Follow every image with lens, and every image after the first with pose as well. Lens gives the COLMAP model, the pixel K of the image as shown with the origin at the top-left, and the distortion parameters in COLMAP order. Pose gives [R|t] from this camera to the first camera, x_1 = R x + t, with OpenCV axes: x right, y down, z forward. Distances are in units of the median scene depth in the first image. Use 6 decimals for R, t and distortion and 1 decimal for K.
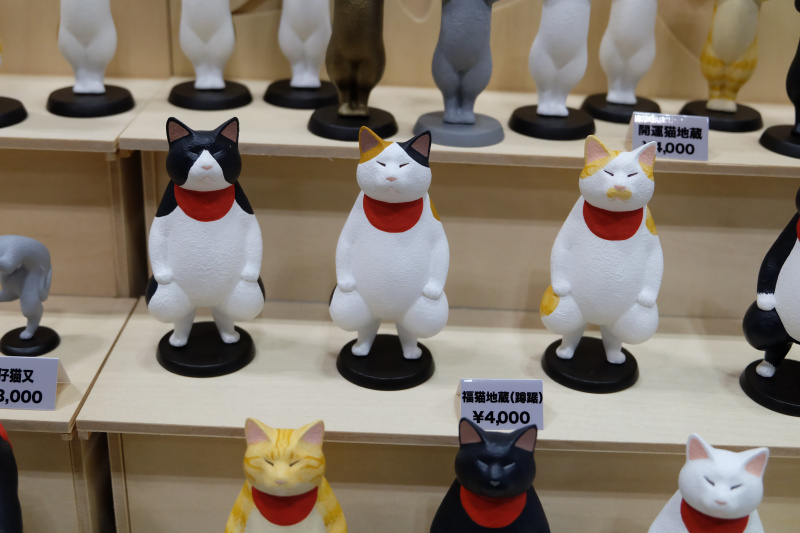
lens RADIAL K [[949.1, 0, 402.8], [0, 949.1, 262.4], [0, 0, 1]] dist [-0.057248, 0.000000]
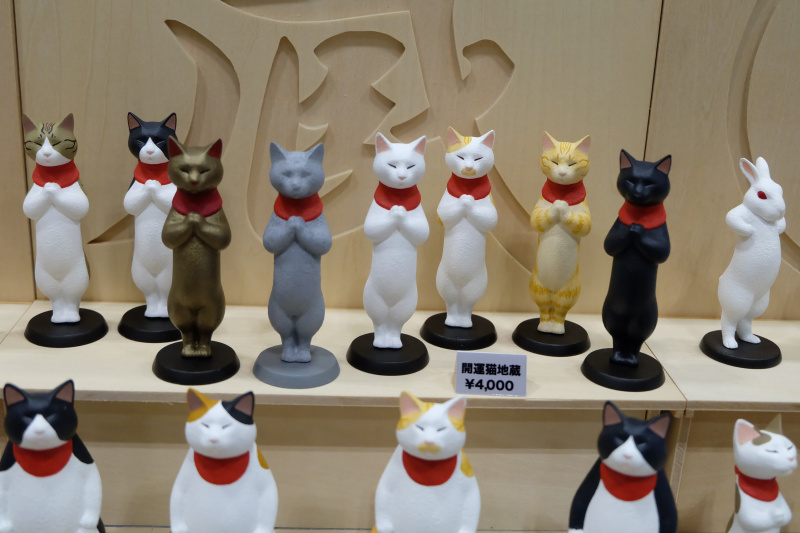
lens RADIAL K [[949.1, 0, 398.3], [0, 949.1, 268.6], [0, 0, 1]] dist [-0.057248, 0.000000]
pose [[0.998279, -0.013344, 0.057100, 0.119715], [0.018607, 0.995523, -0.092670, -0.156481], [-0.055607, 0.093573, 0.994058, -0.076048]]
